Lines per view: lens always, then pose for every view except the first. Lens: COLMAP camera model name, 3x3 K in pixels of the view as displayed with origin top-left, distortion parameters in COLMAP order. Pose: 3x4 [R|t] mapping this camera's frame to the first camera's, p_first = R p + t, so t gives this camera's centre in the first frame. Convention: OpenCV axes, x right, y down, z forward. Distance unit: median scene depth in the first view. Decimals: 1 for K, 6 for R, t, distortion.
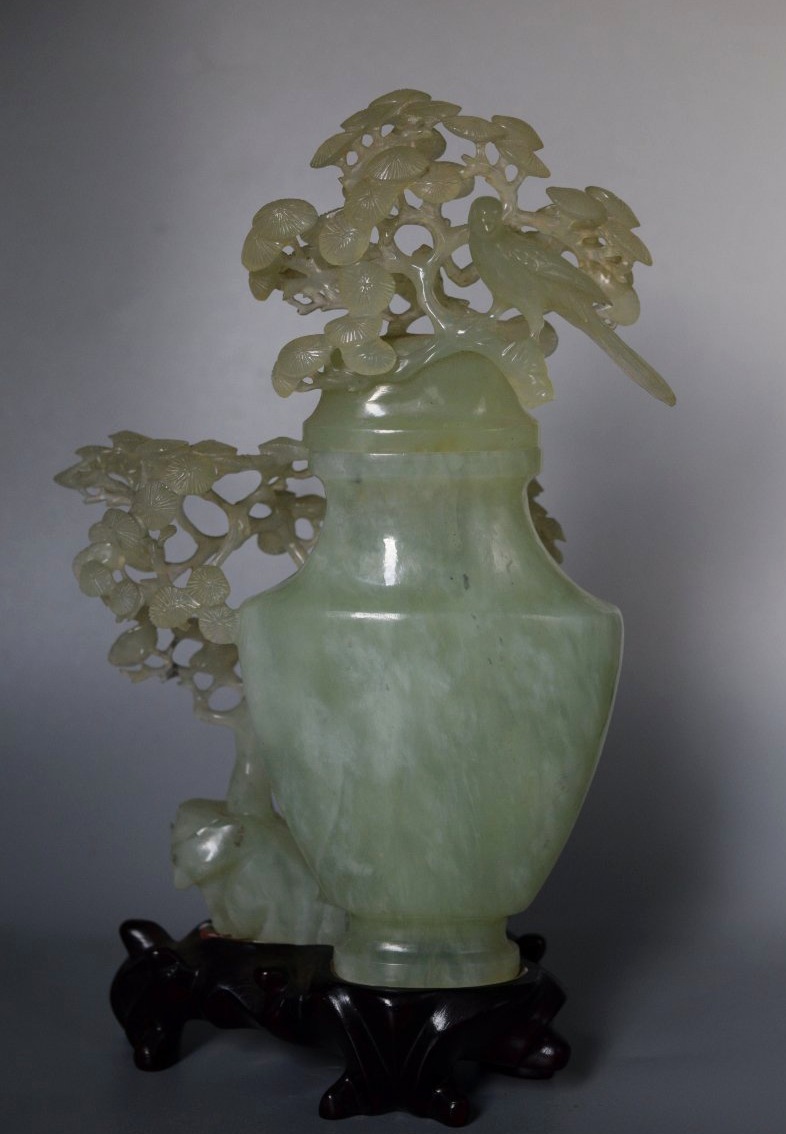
lens RADIAL K [[2402.8, 0, 393.7], [0, 2402.8, 566.7], [0, 0, 1]] dist [0.044228, 0.000000]
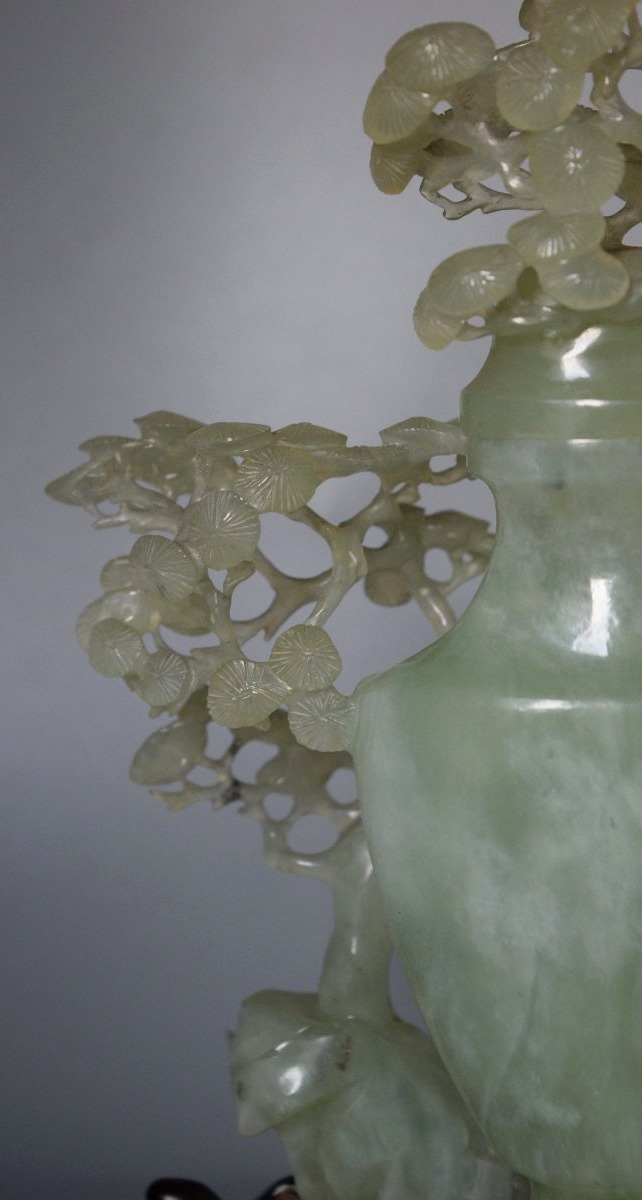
lens RADIAL K [[2841.6, 0, 320.3], [0, 2841.6, 600.3], [0, 0, 1]] dist [0.006674, 0.000000]
pose [[0.999929, -0.010951, 0.004705, -0.076382], [0.010968, 0.999934, -0.003461, -0.004425], [-0.004667, 0.003513, 0.999983, 0.268178]]
